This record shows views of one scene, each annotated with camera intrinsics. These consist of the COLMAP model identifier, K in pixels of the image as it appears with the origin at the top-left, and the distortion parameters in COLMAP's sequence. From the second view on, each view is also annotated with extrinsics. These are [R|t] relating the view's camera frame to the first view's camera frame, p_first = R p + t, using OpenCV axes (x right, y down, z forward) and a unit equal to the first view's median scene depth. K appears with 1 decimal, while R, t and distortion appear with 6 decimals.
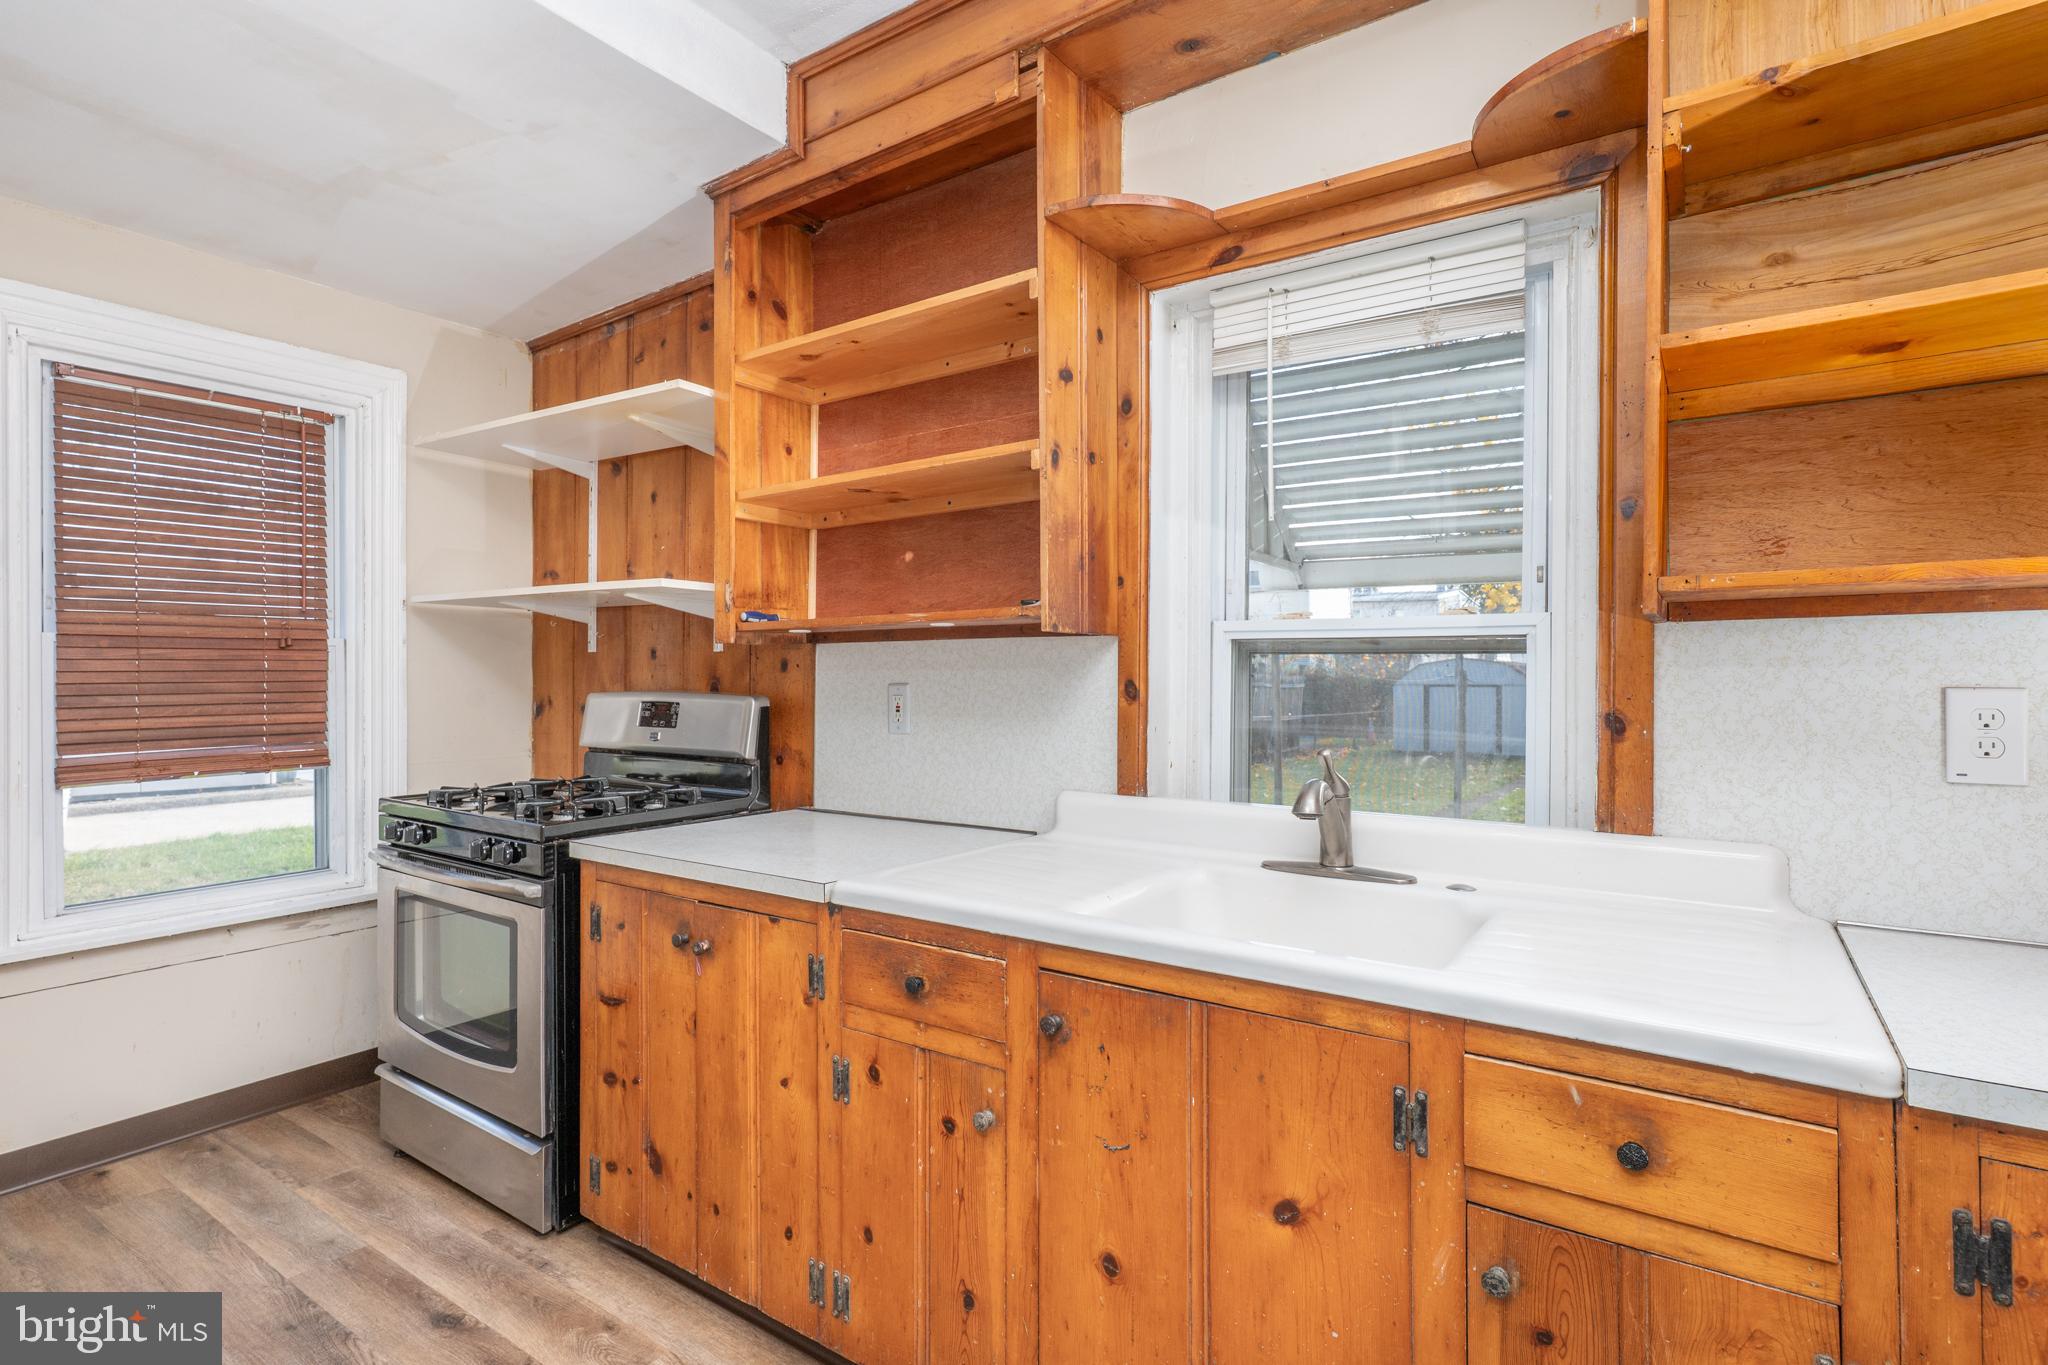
lens RADIAL K [[992.7, 0, 1024.0], [0, 992.7, 682.5], [0, 0, 1]] dist [-0.001996, 0.001544]
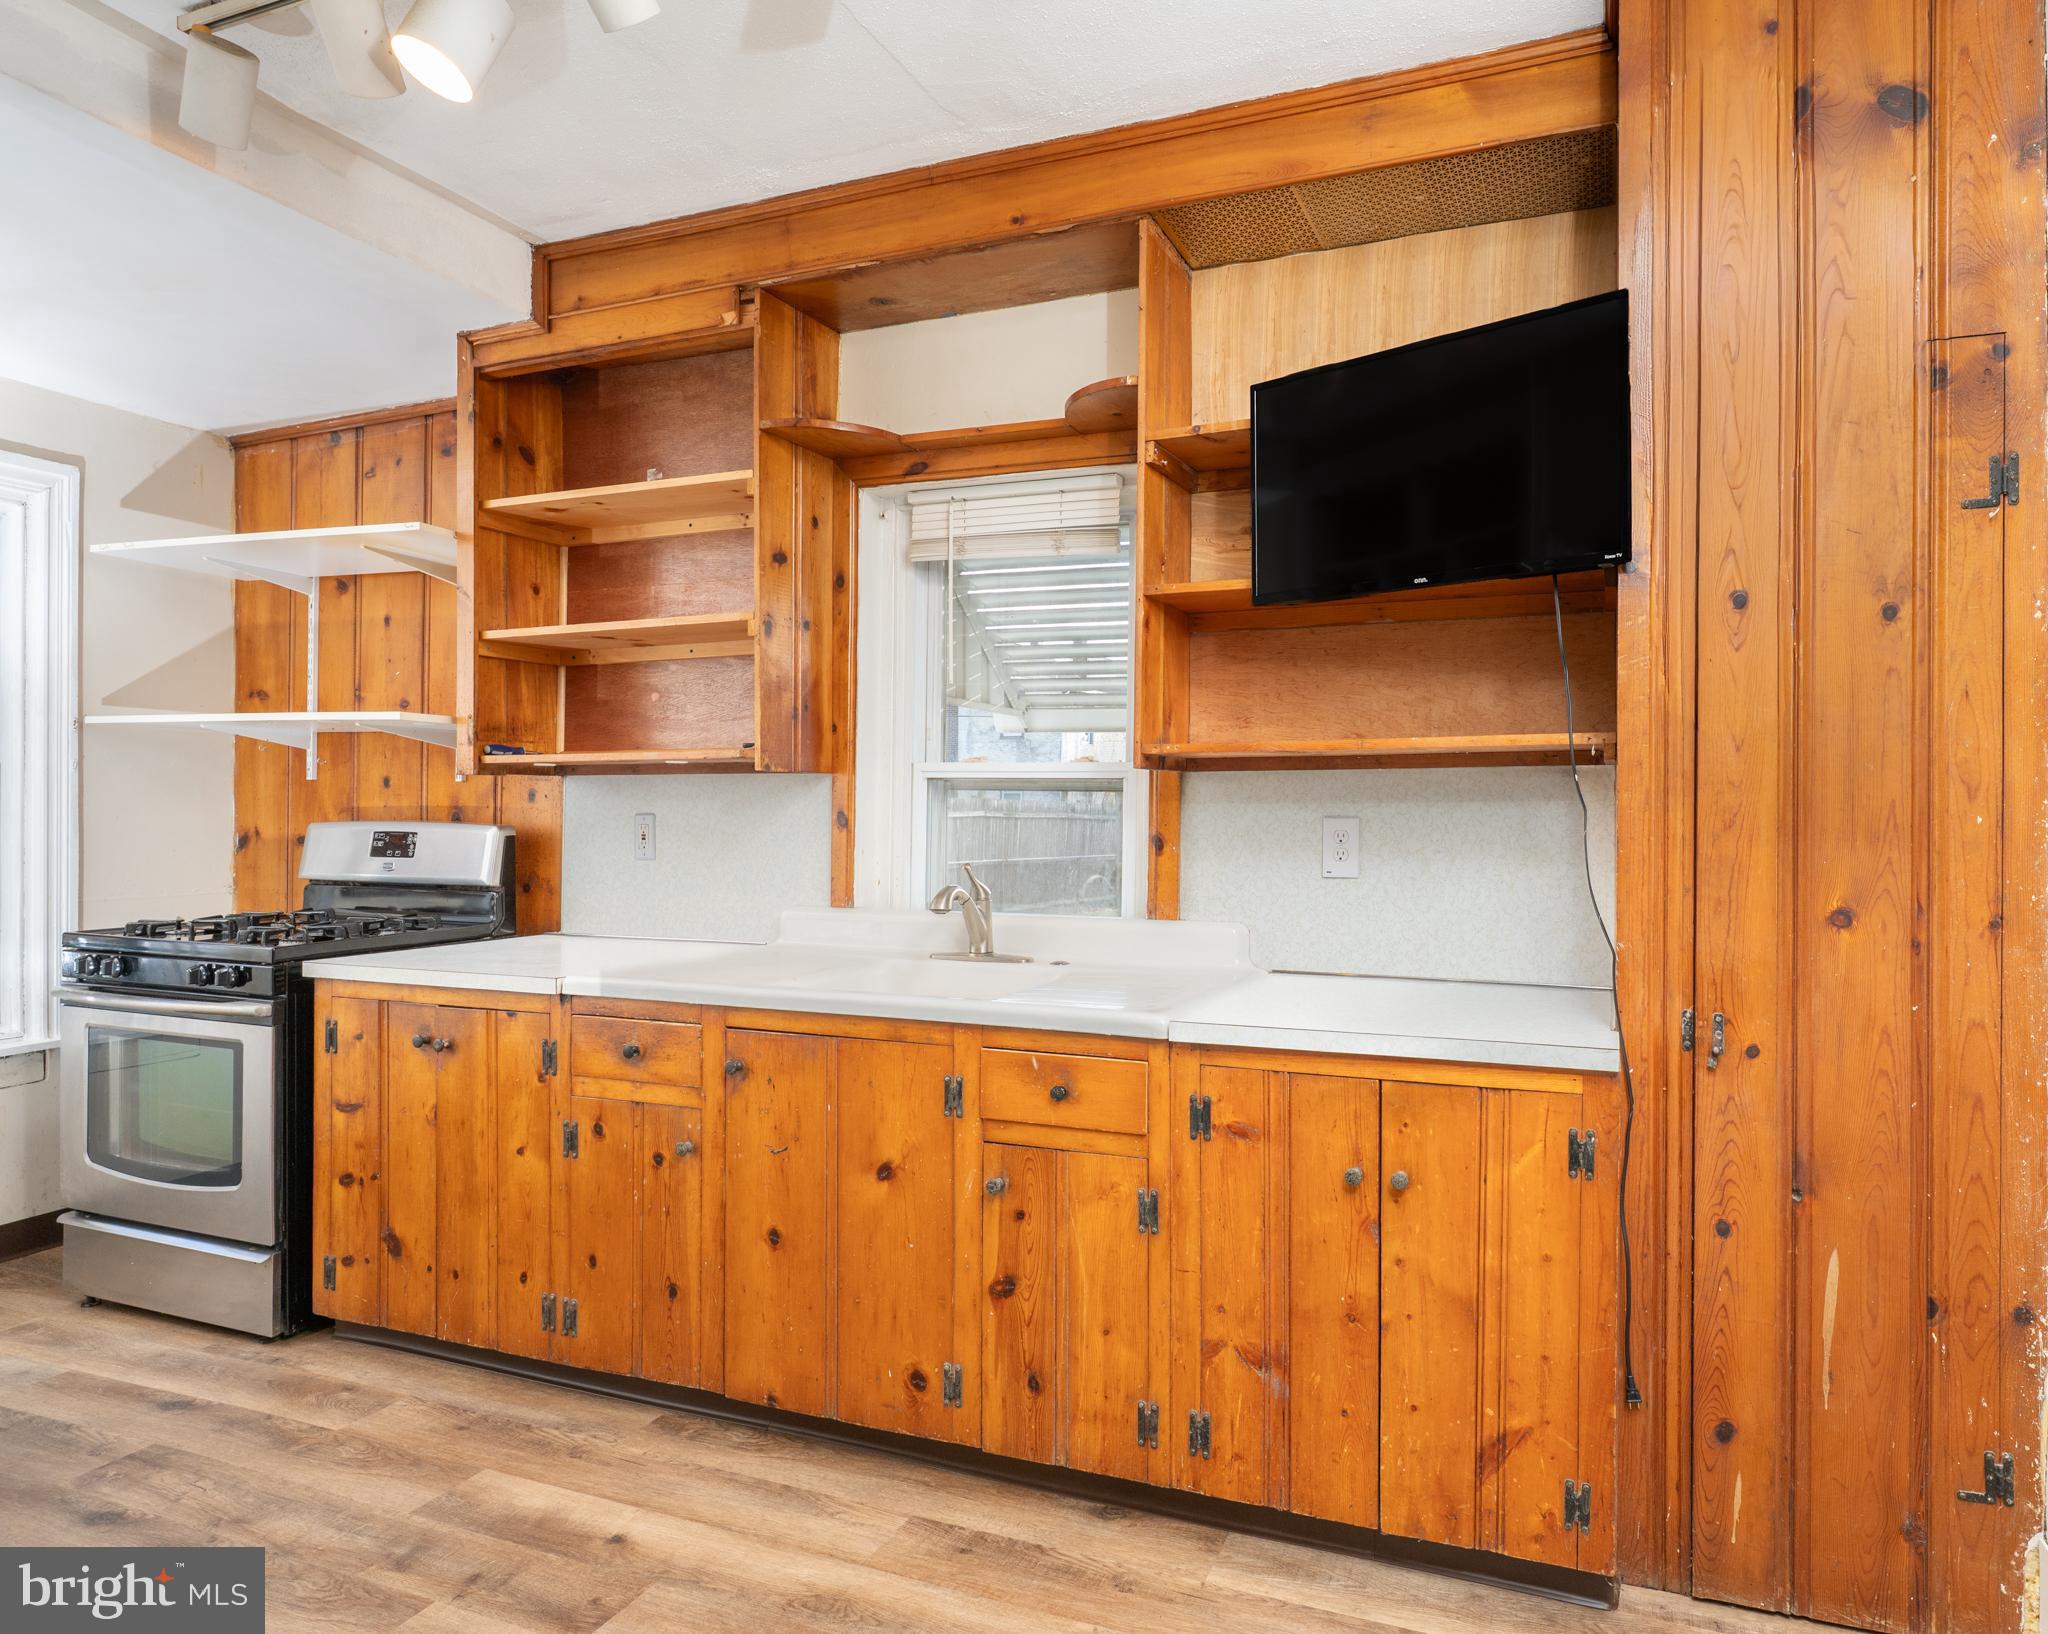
lens RADIAL K [[1161.0, 0, 1143.0], [0, 1161.0, 815.2], [0, 0, 1]] dist [-0.001123, 0.001108]
pose [[0.973183, 0.003644, 0.230002, 0.145057], [-0.003444, 0.999993, -0.001271, 0.003256], [-0.230005, 0.000445, 0.973189, -0.464678]]
